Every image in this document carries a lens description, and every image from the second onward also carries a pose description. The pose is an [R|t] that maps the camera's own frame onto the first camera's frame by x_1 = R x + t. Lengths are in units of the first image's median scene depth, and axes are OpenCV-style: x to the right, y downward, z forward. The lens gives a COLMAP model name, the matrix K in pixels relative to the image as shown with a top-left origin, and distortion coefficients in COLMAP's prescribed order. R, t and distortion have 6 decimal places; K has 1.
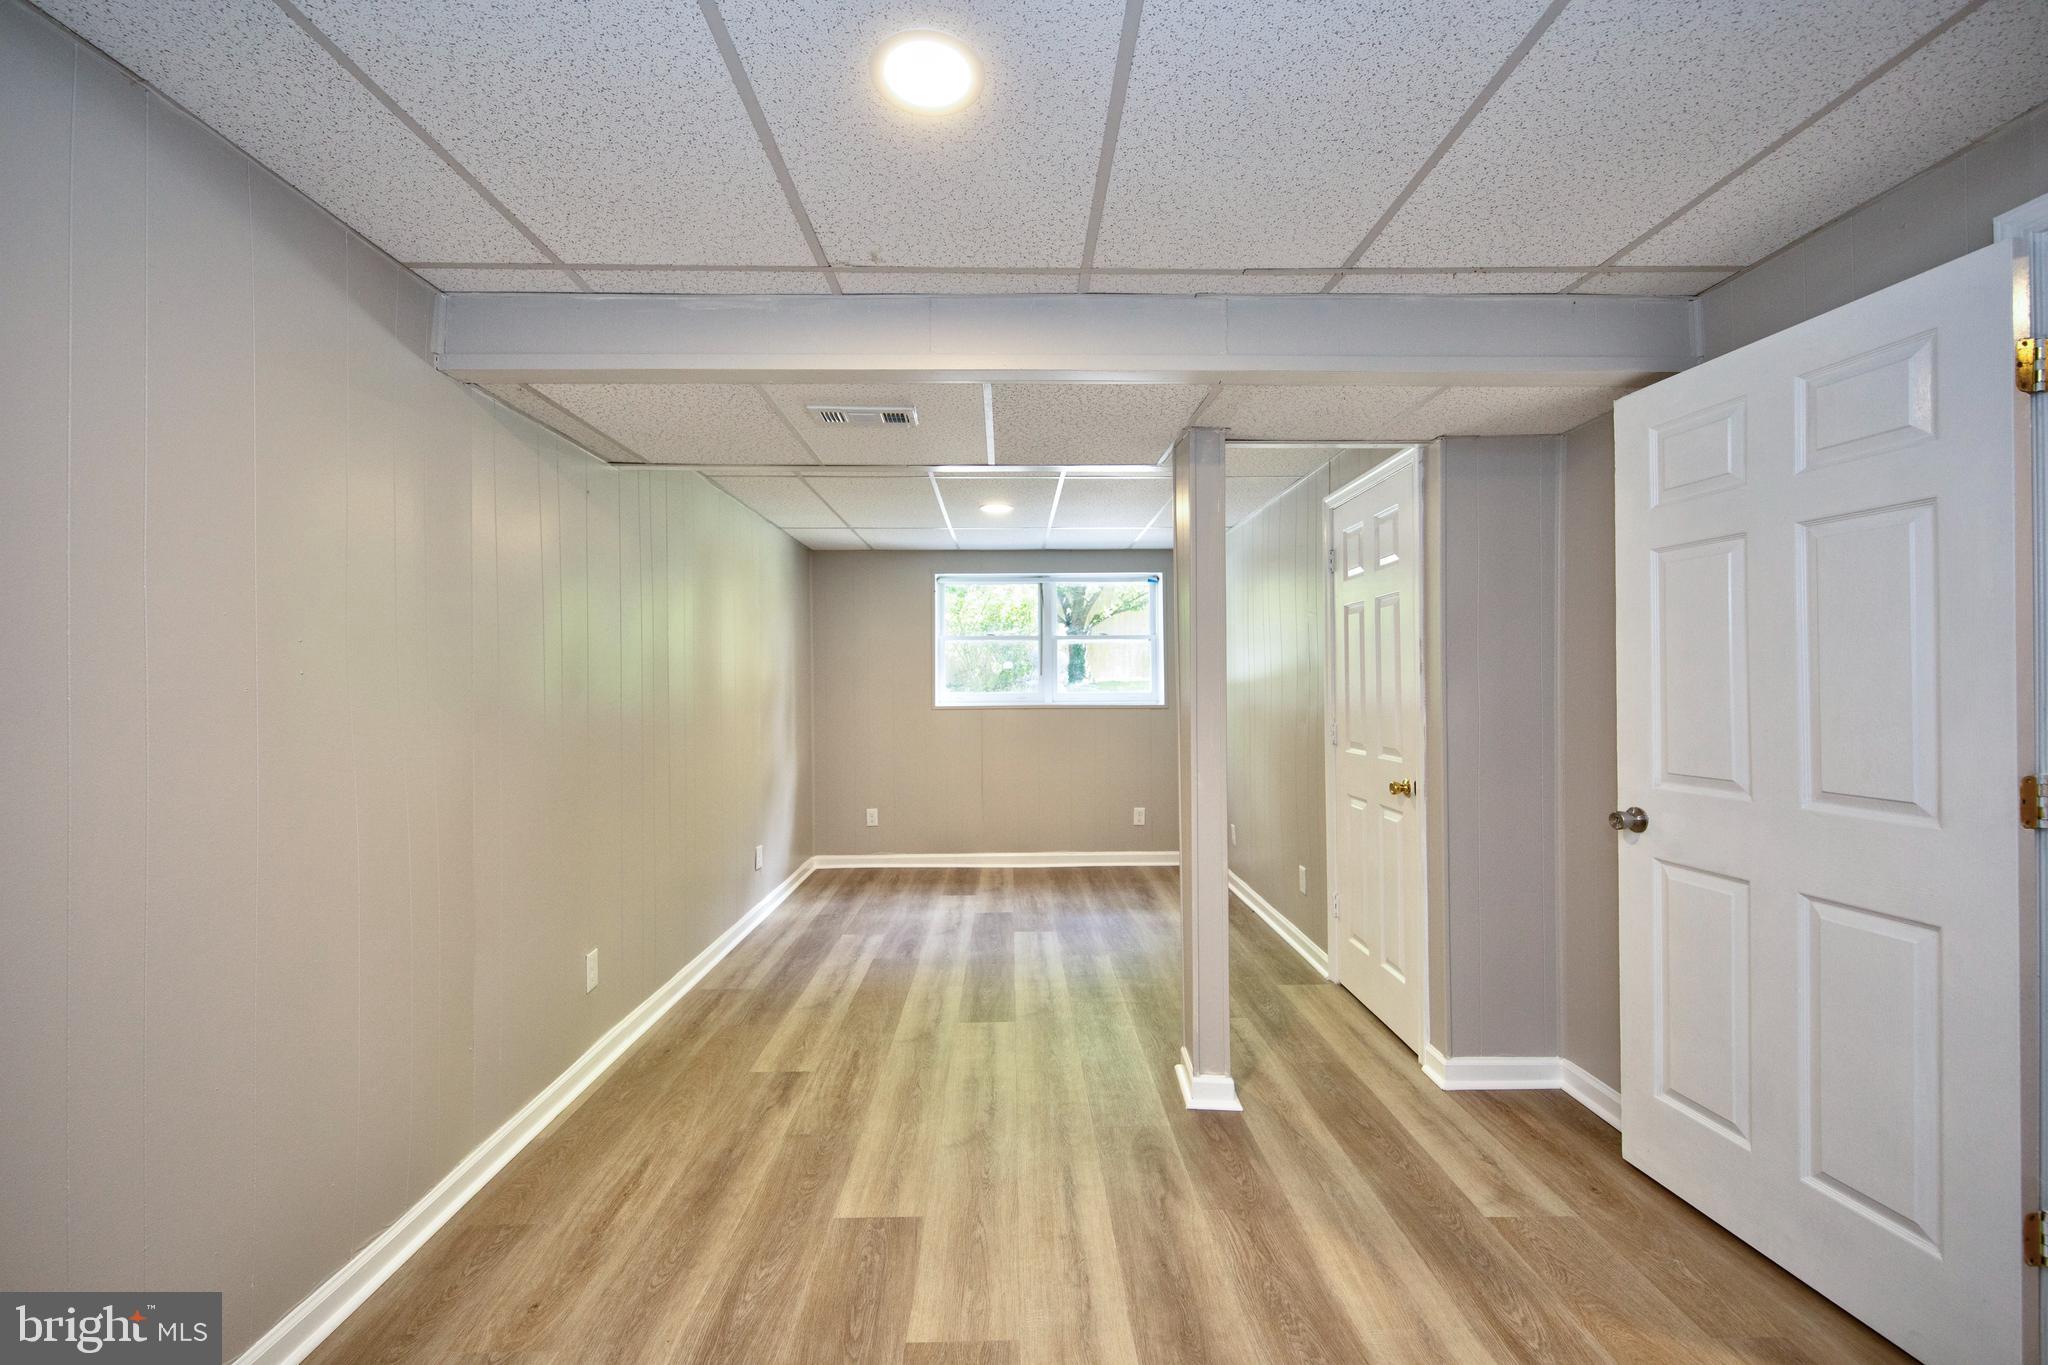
lens RADIAL K [[816.5, 0, 1018.0], [0, 816.5, 687.2], [0, 0, 1]] dist [0.006987, -0.003057]
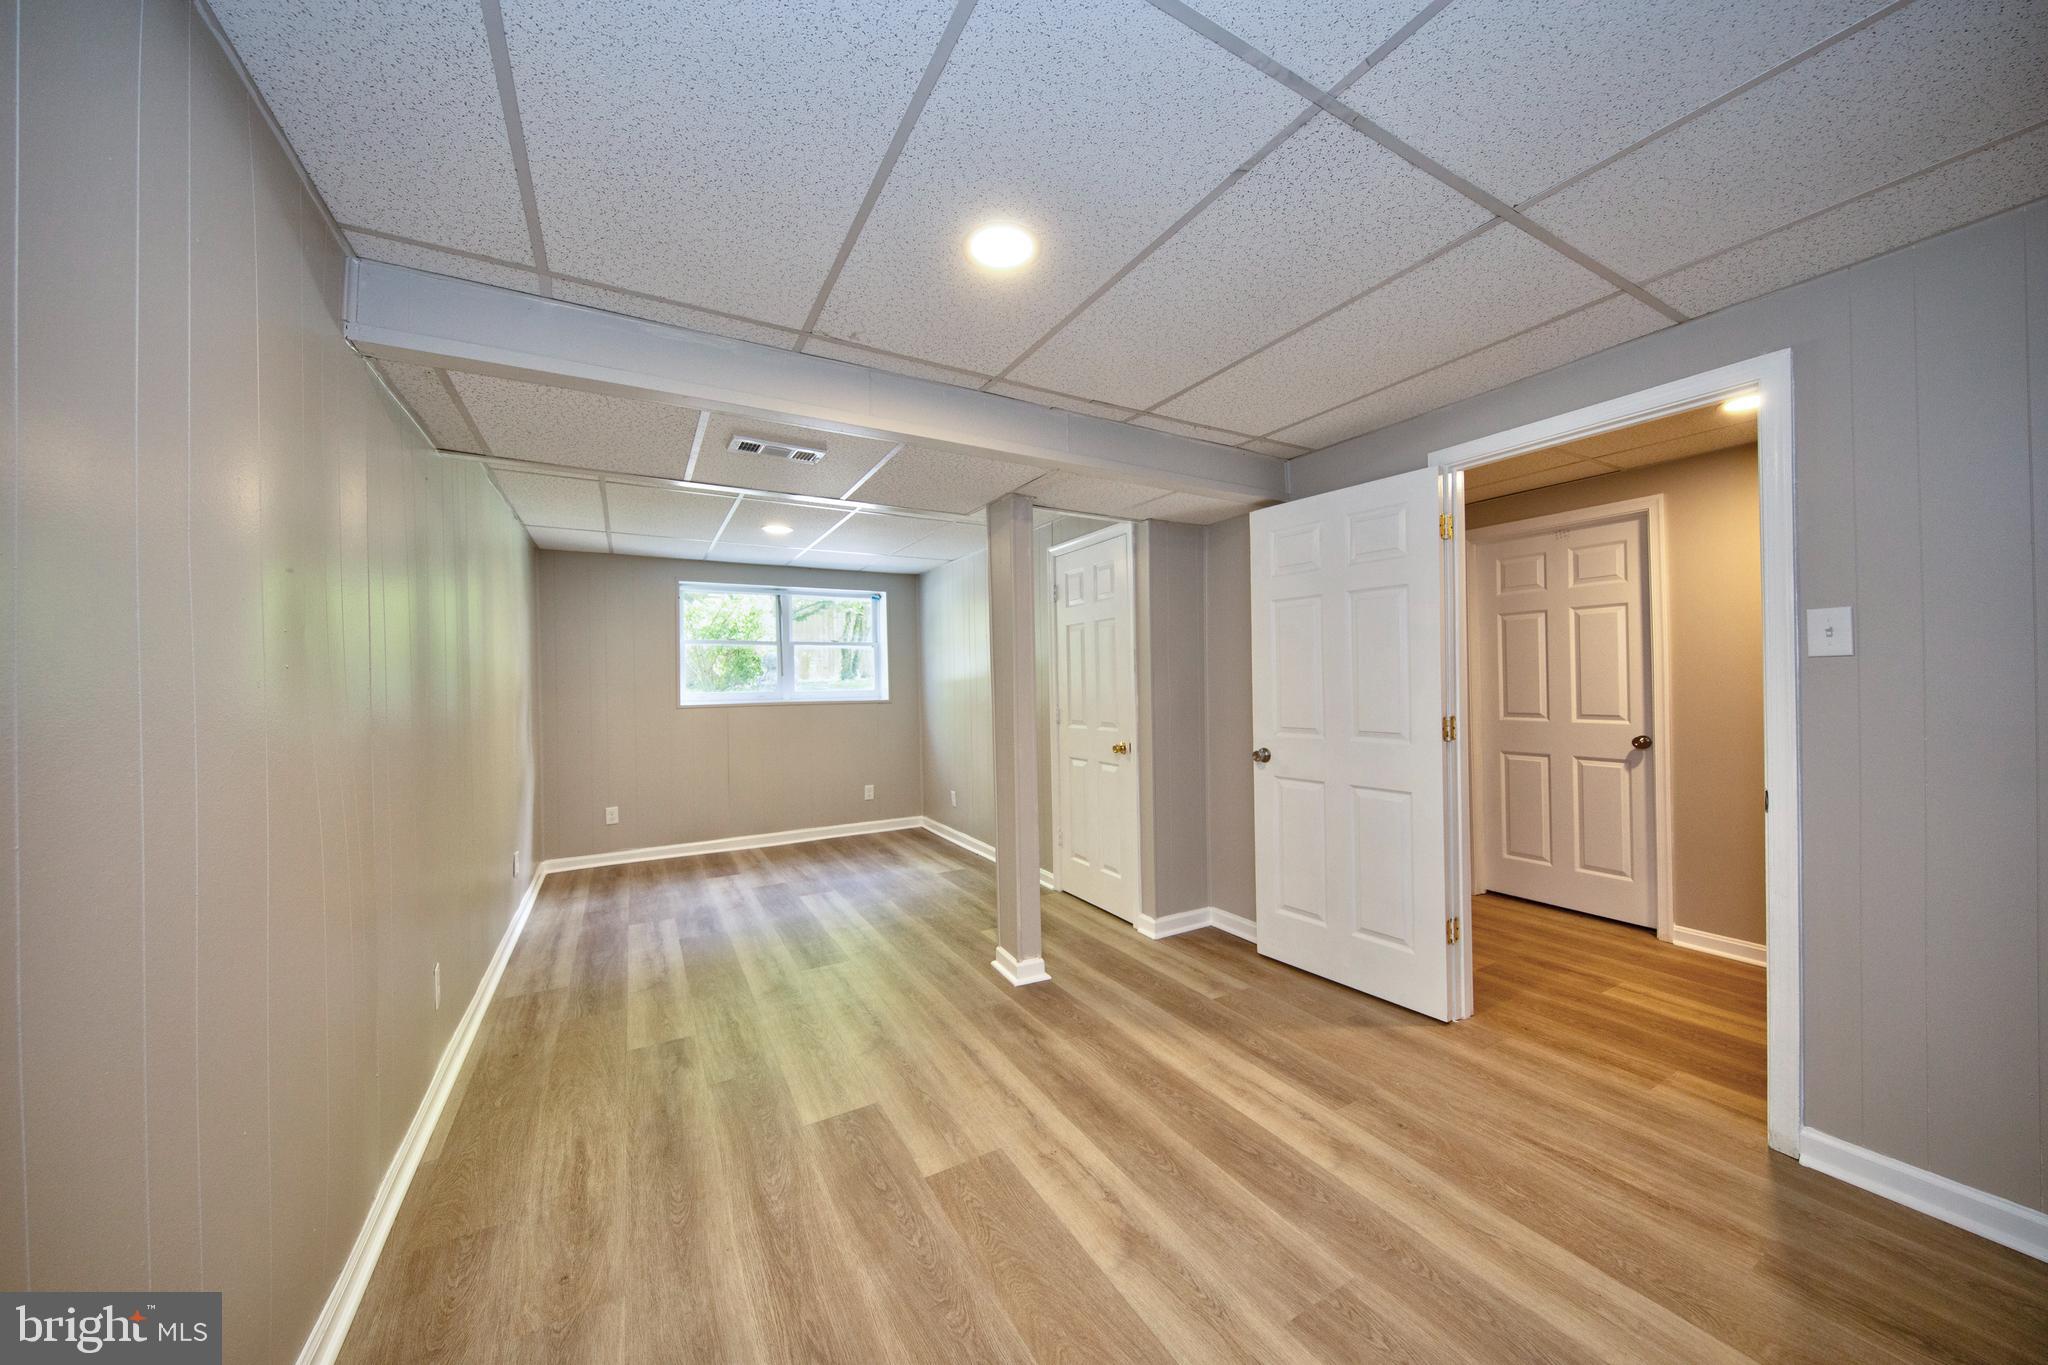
lens RADIAL K [[691.8, 0, 1037.8], [0, 691.8, 686.7], [0, 0, 1]] dist [0.000431, -0.000706]
pose [[0.873049, -0.010478, 0.487520, -0.307971], [0.011407, 0.999934, 0.001064, 0.007756], [-0.487499, 0.004632, 0.873111, -0.037868]]
